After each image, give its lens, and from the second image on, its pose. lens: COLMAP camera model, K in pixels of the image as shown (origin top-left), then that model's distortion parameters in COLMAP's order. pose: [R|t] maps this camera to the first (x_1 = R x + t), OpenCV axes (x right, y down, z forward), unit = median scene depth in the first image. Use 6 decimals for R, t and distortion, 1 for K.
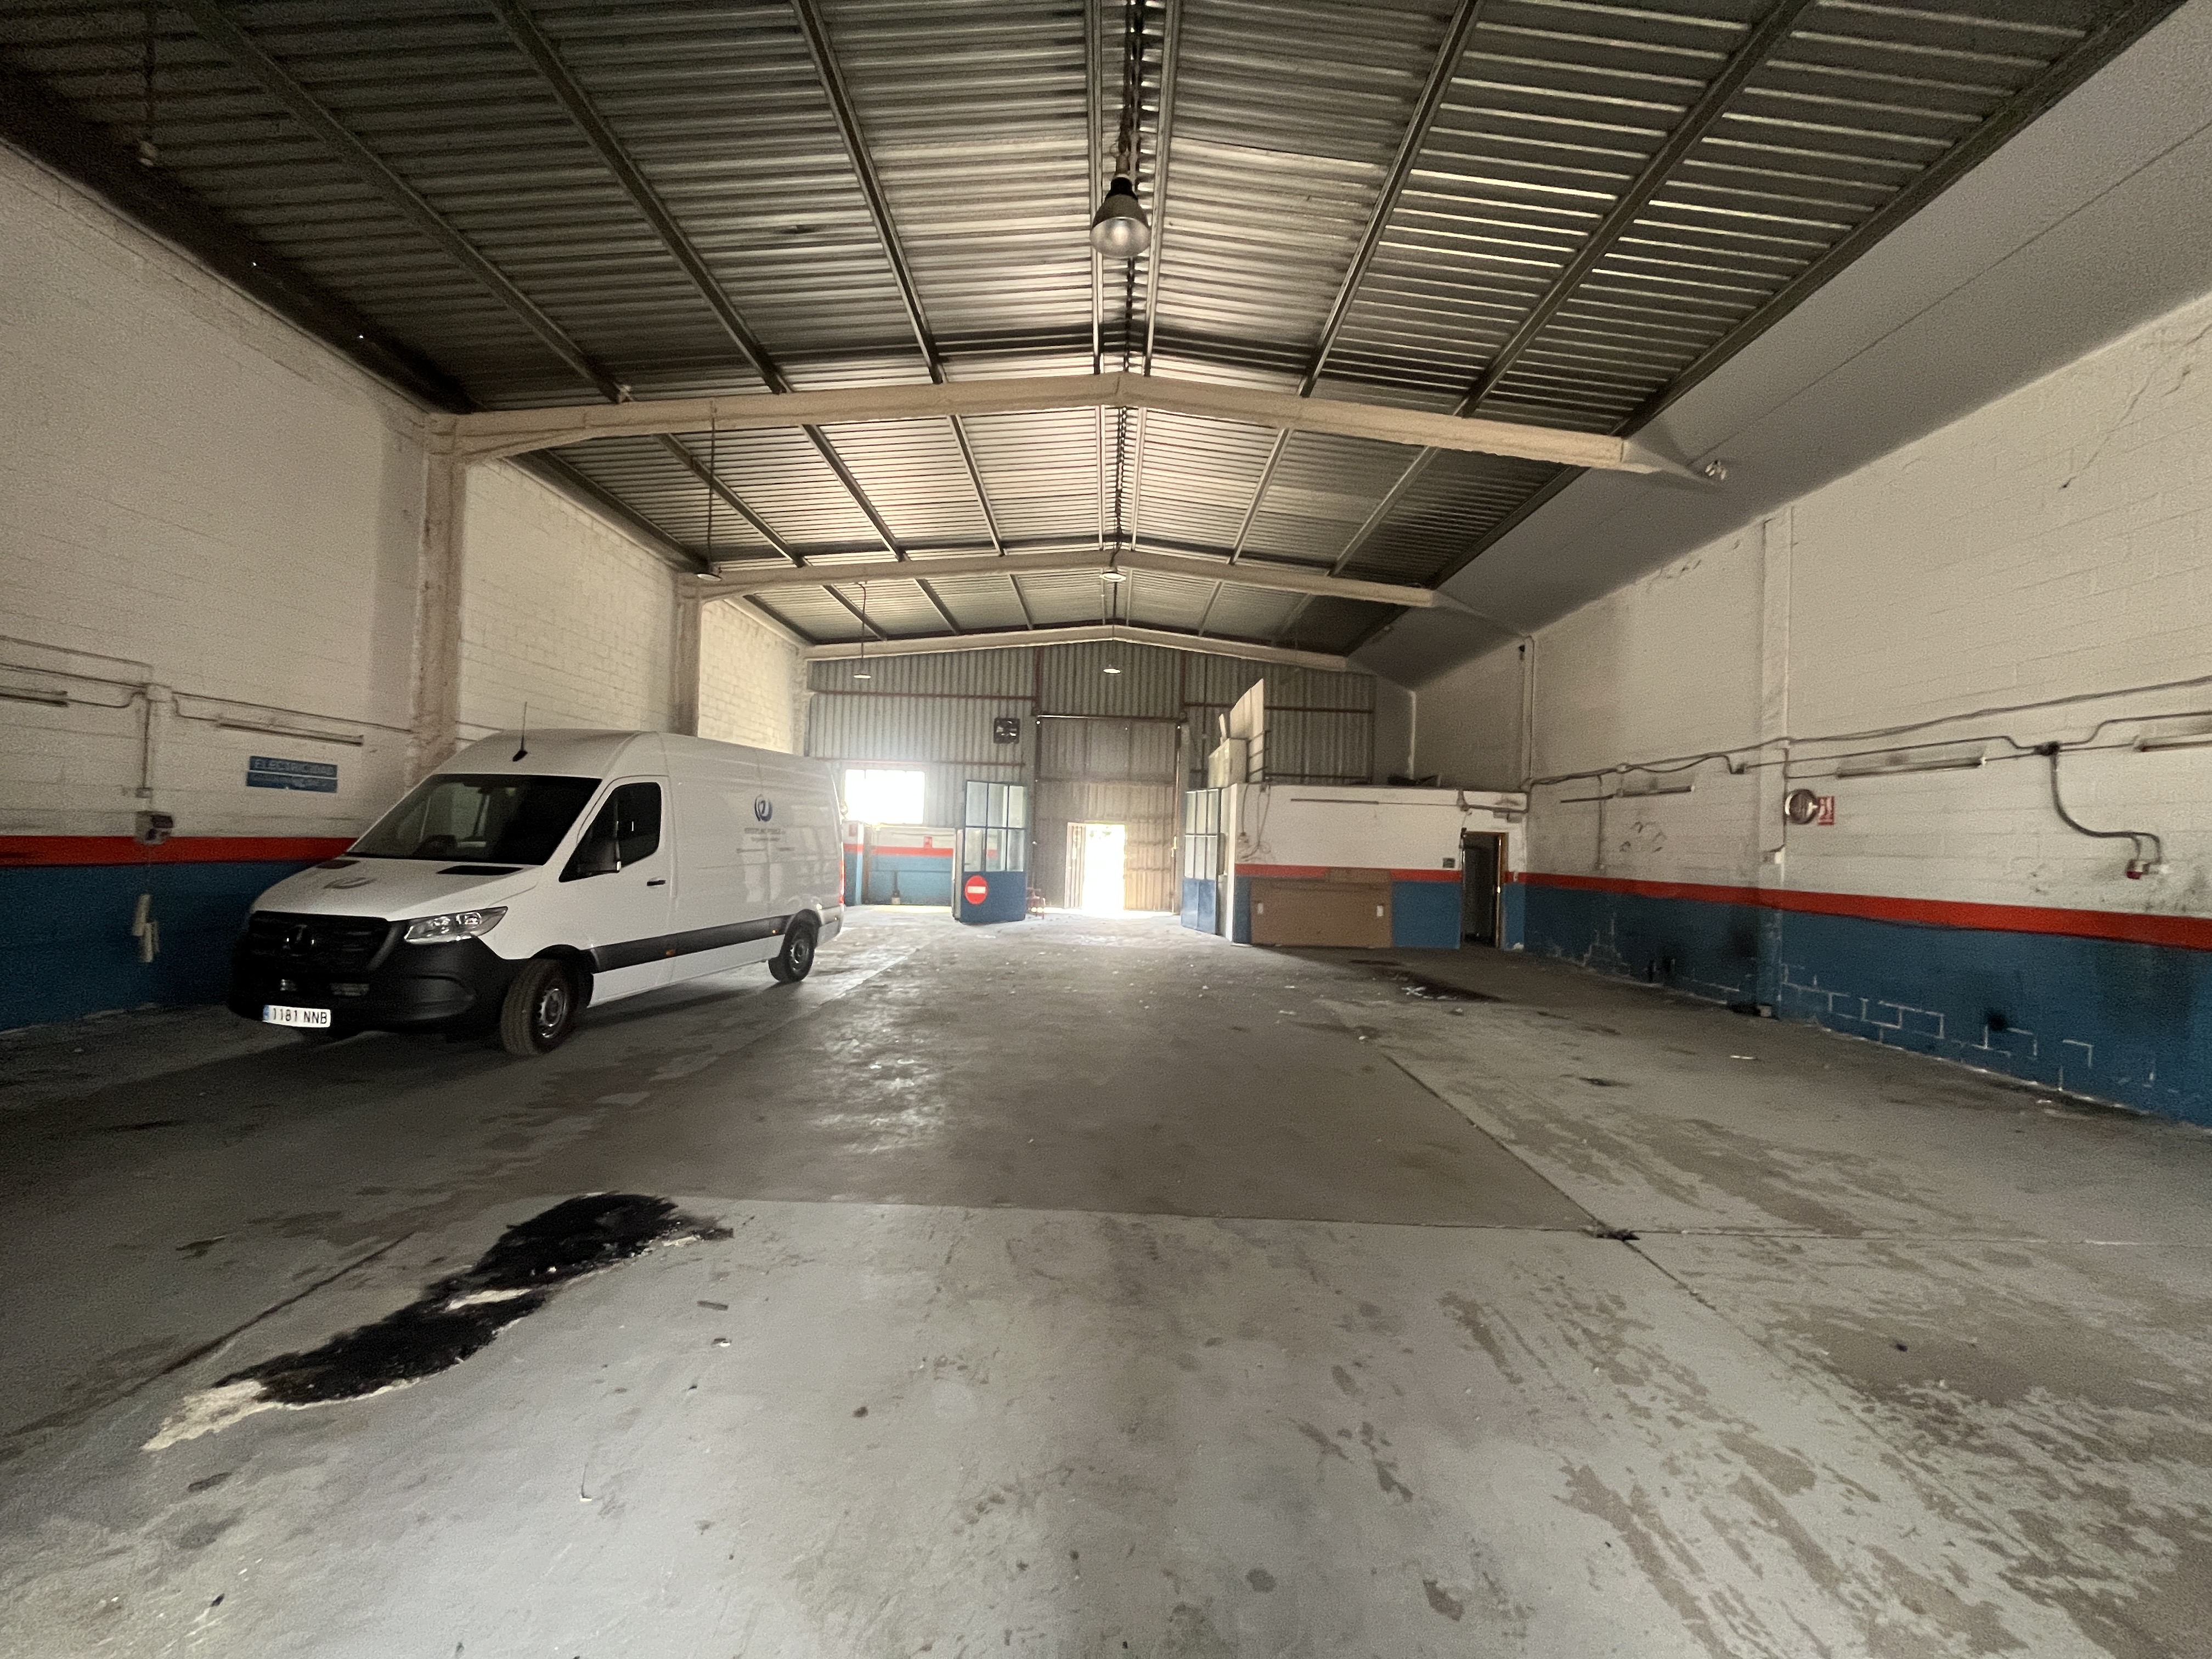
lens RADIAL K [[896.7, 0, 1099.8], [0, 896.7, 834.6], [0, 0, 1]] dist [-0.002716, -0.000119]
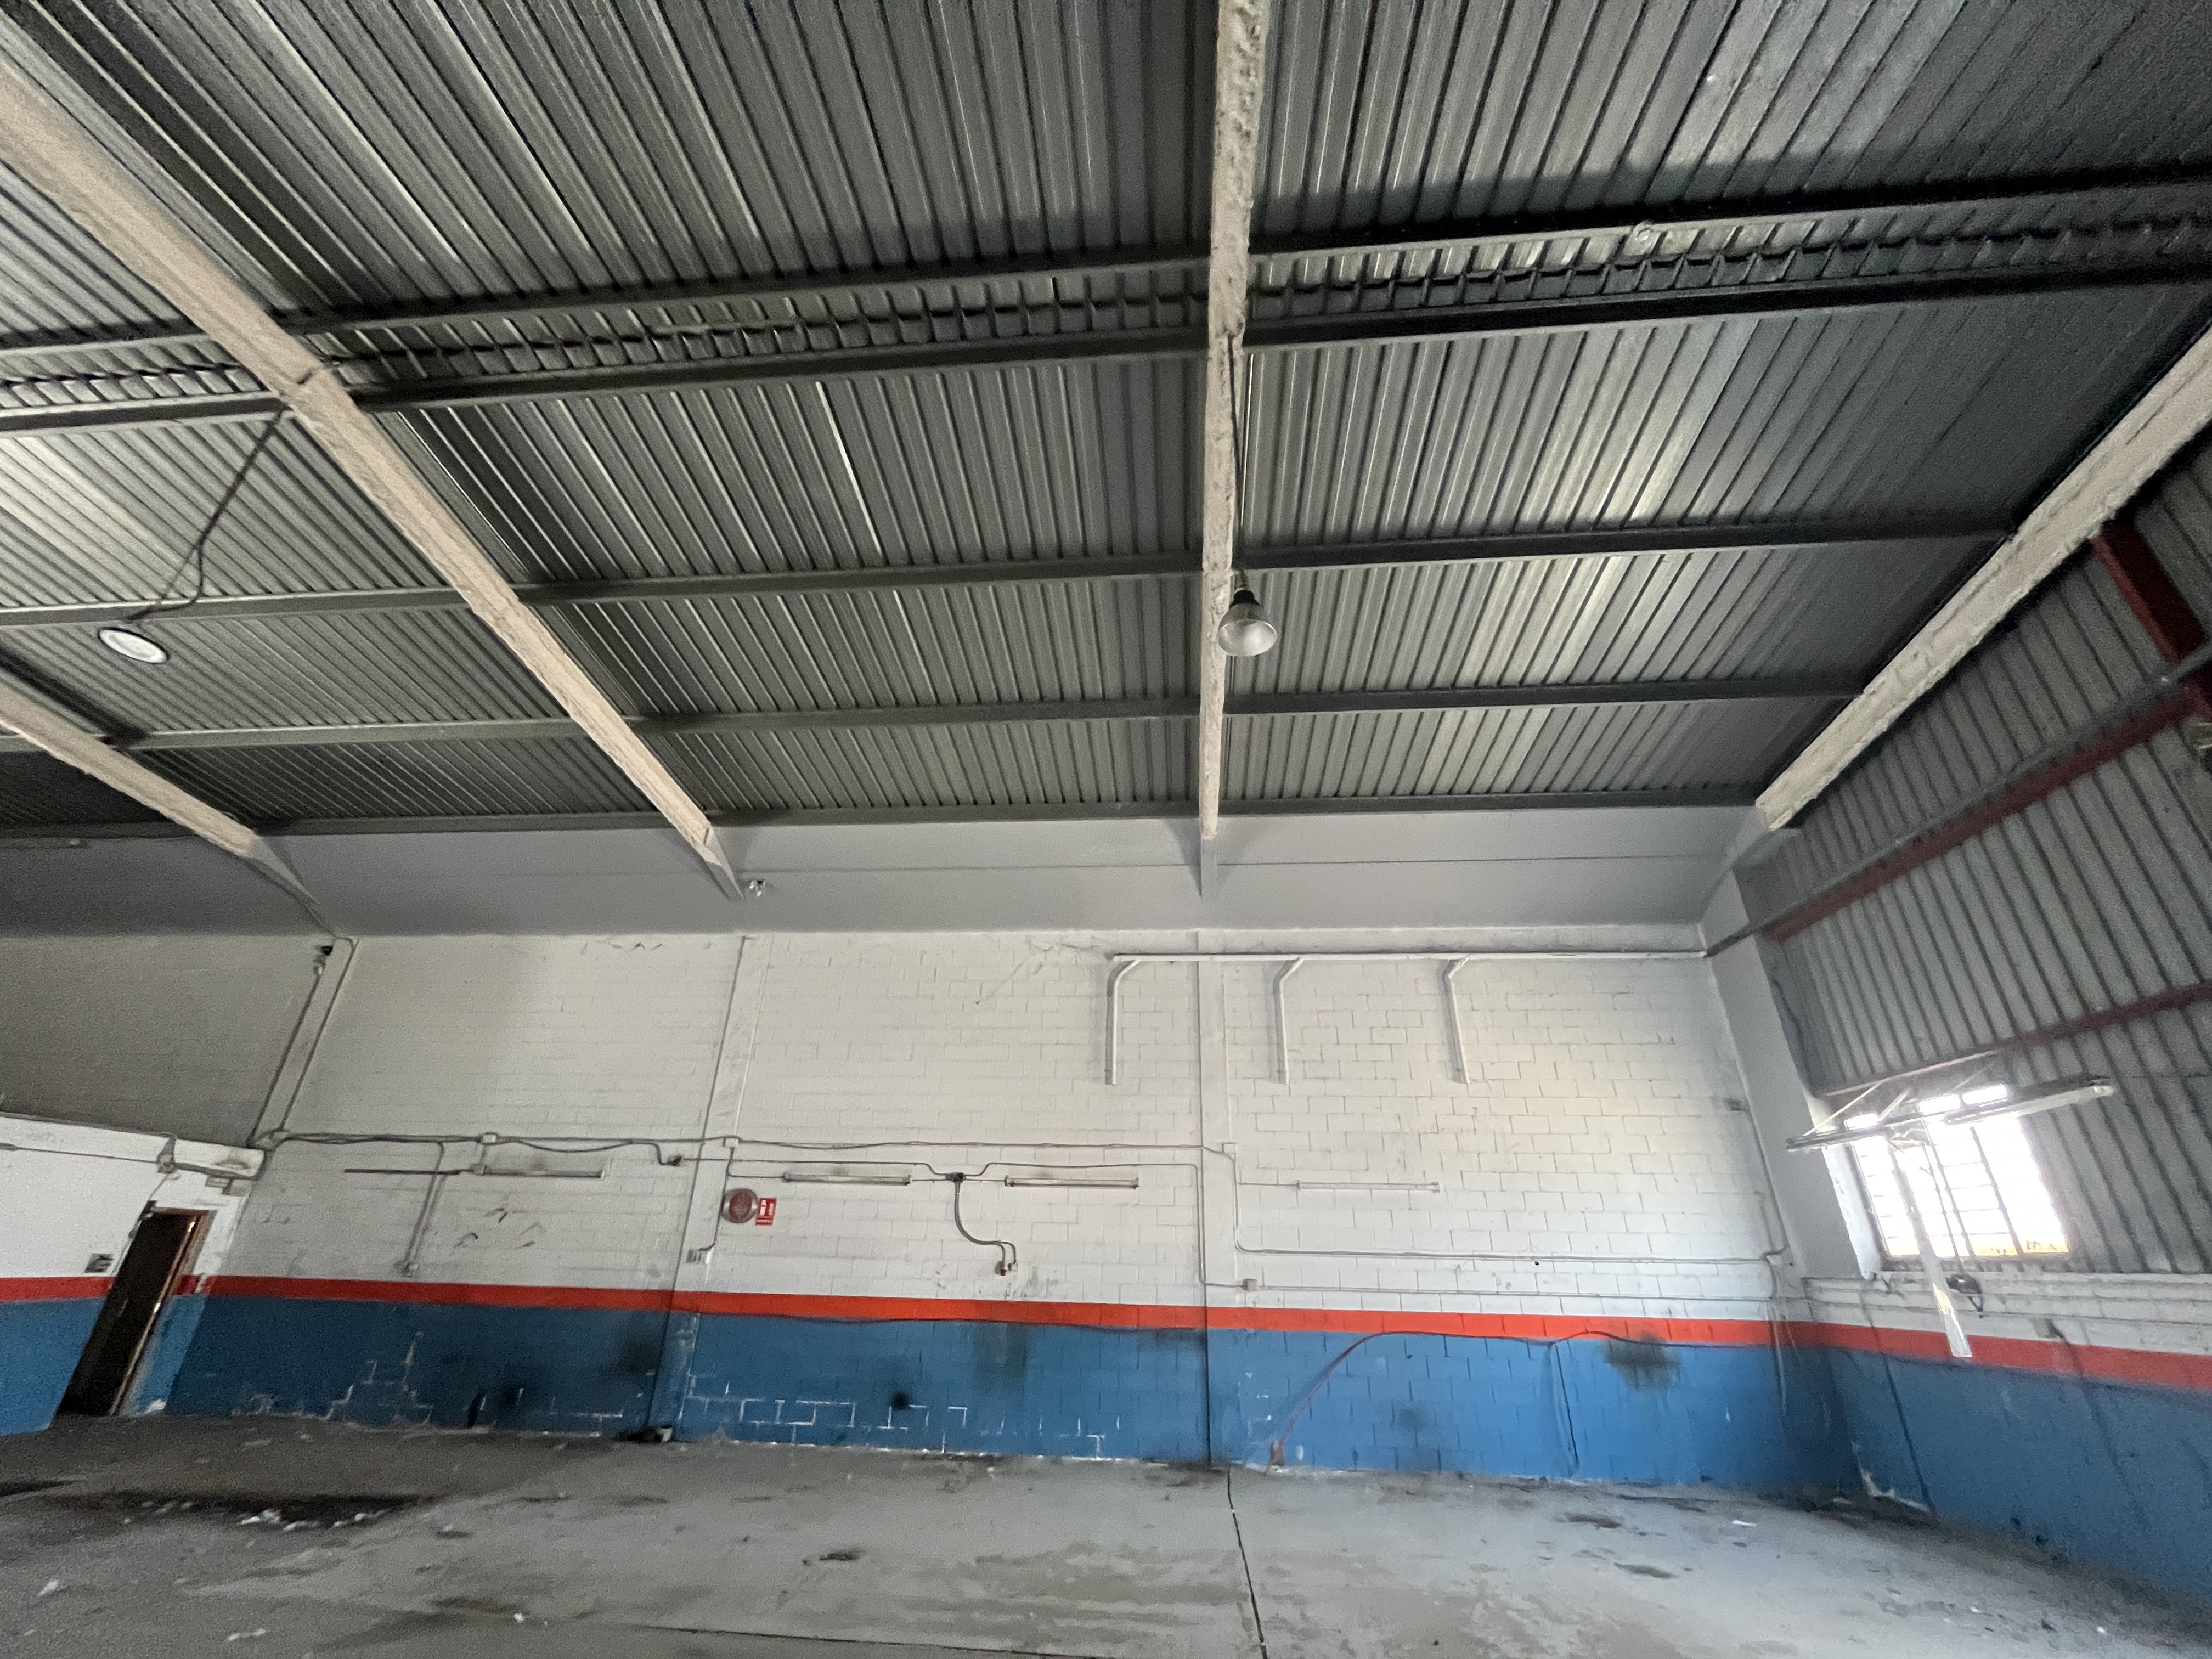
lens RADIAL K [[896.7, 0, 1102.3], [0, 896.7, 831.1], [0, 0, 1]] dist [-0.002716, -0.000119]
pose [[0.079080, 0.407603, 0.909729, -0.217471], [-0.031138, 0.913151, -0.406429, -0.010637], [-0.996382, 0.003813, 0.084904, 0.280772]]
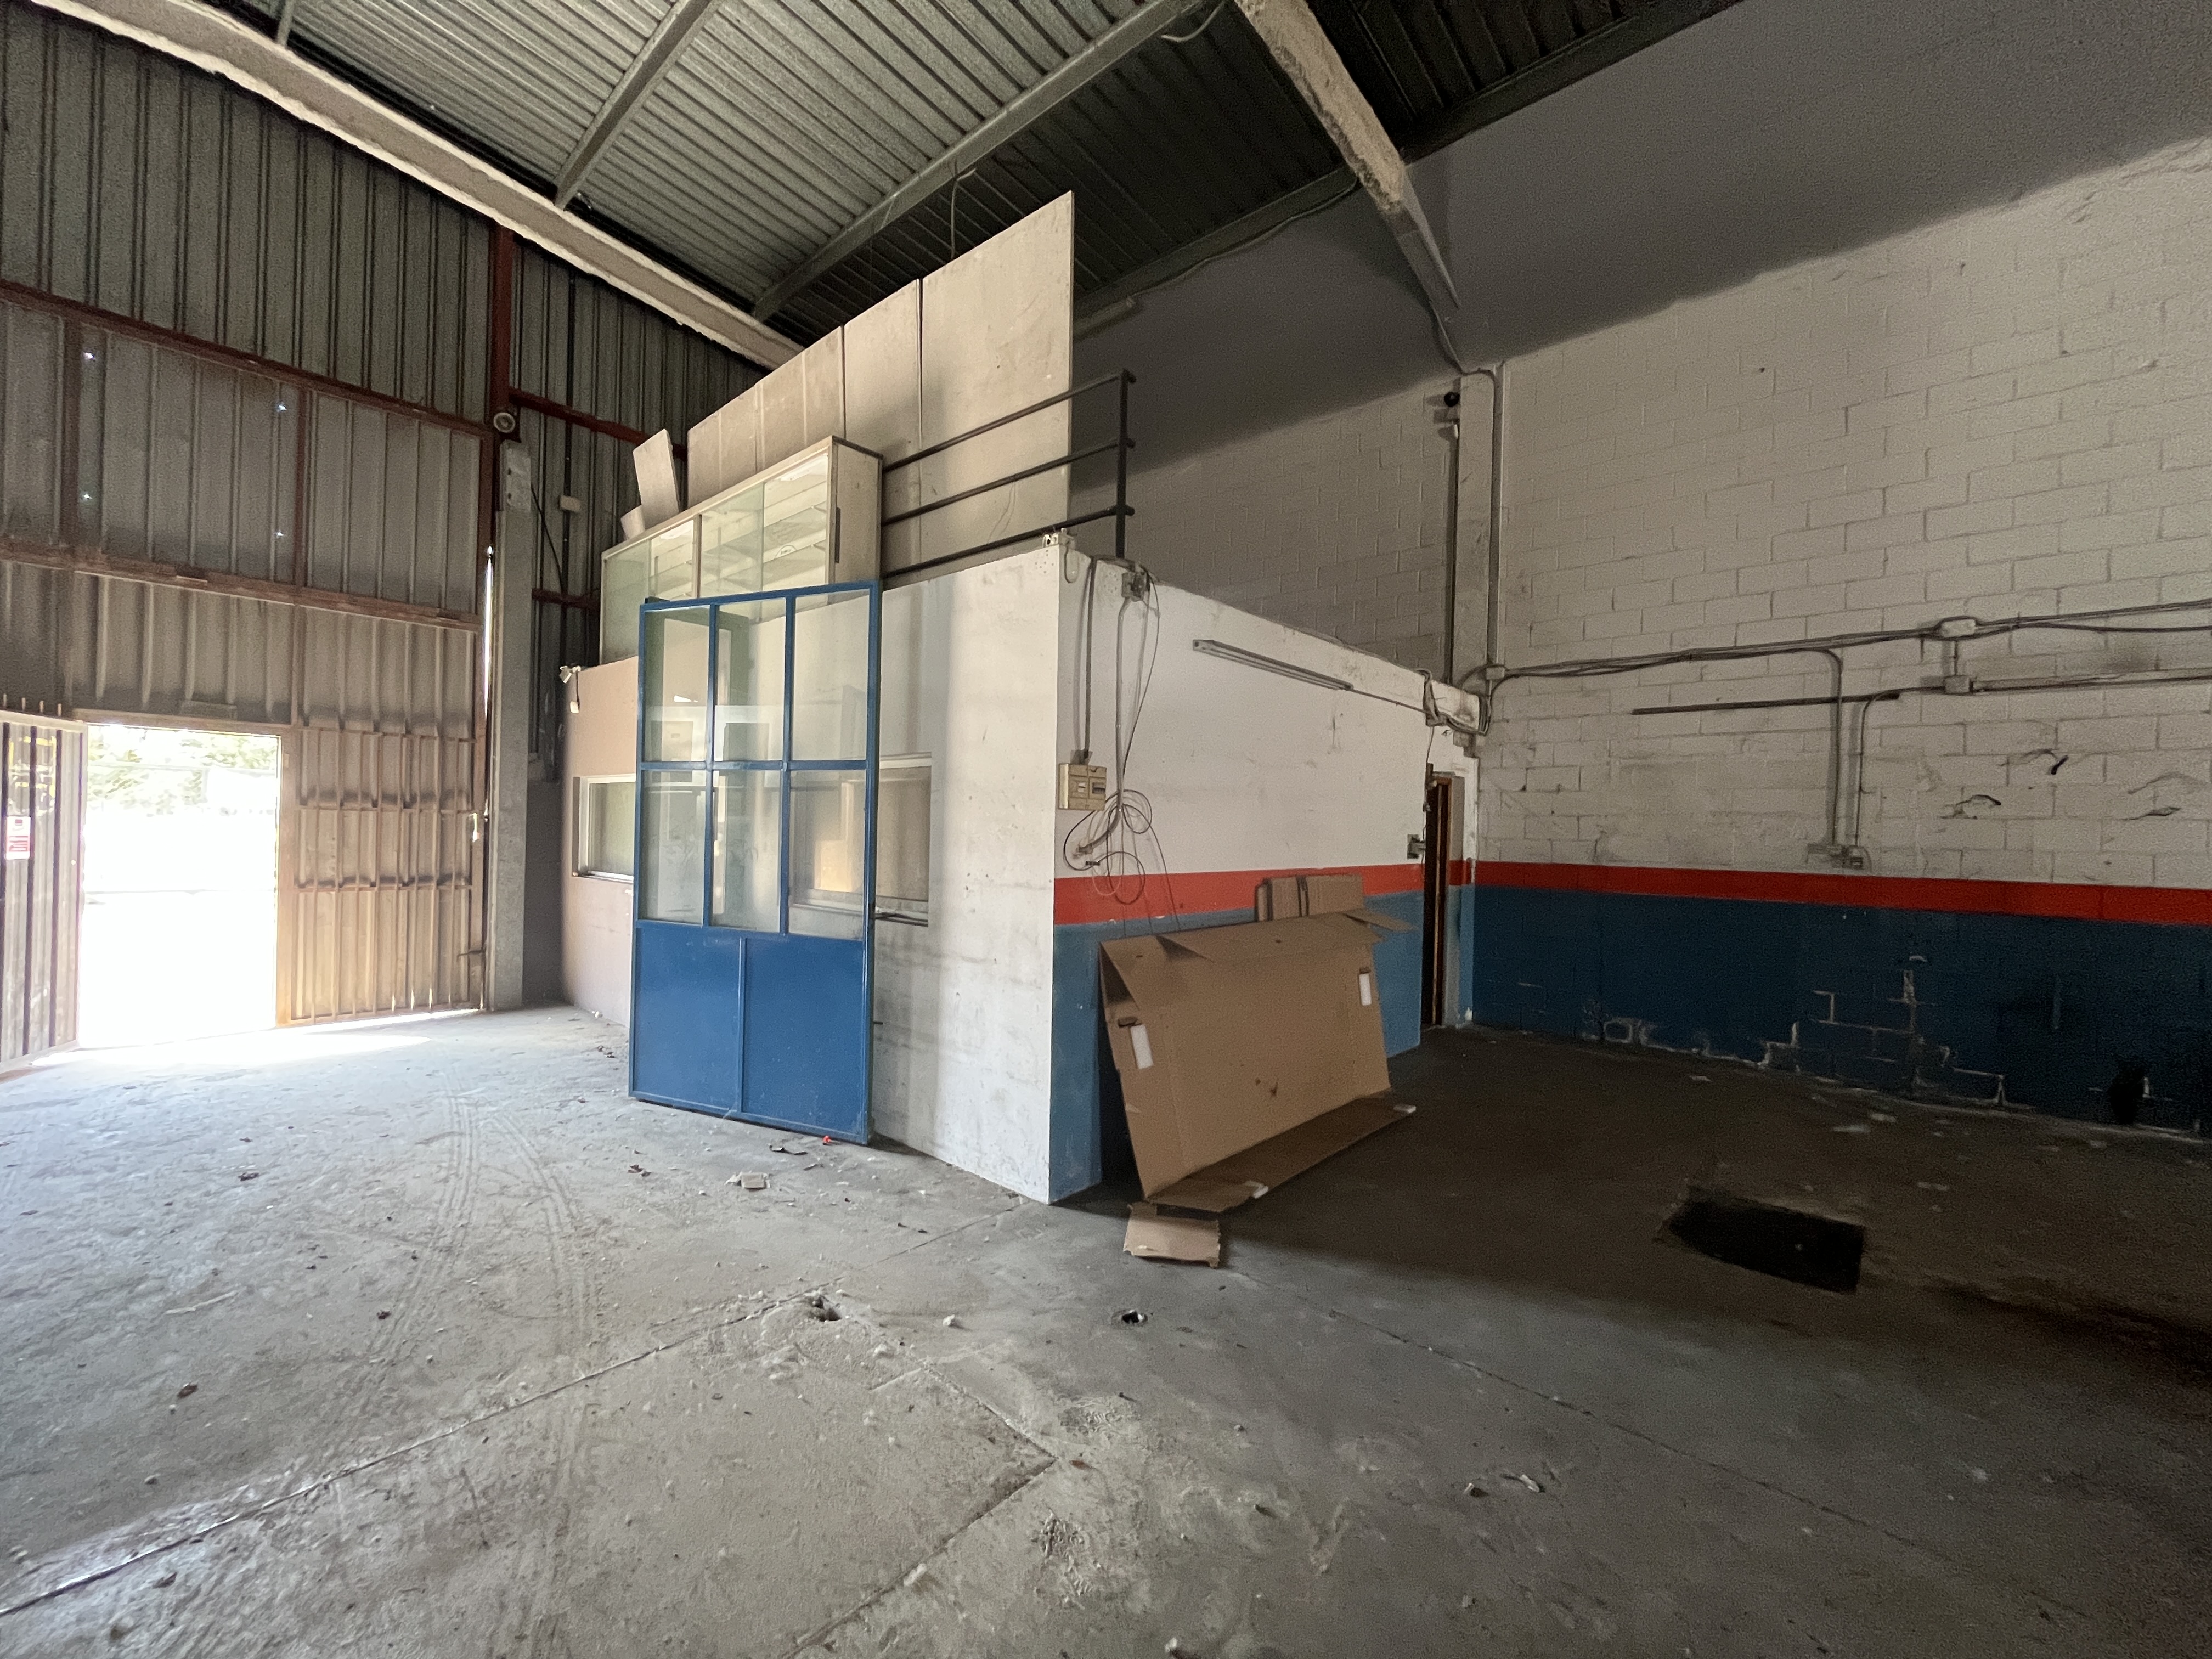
lens RADIAL K [[896.7, 0, 1100.1], [0, 896.7, 831.9], [0, 0, 1]] dist [-0.002716, -0.000119]
pose [[0.660825, -0.019673, 0.750282, -0.021506], [-0.007958, 0.999417, 0.033216, 0.011861], [-0.750497, -0.027921, 0.660283, 0.834462]]
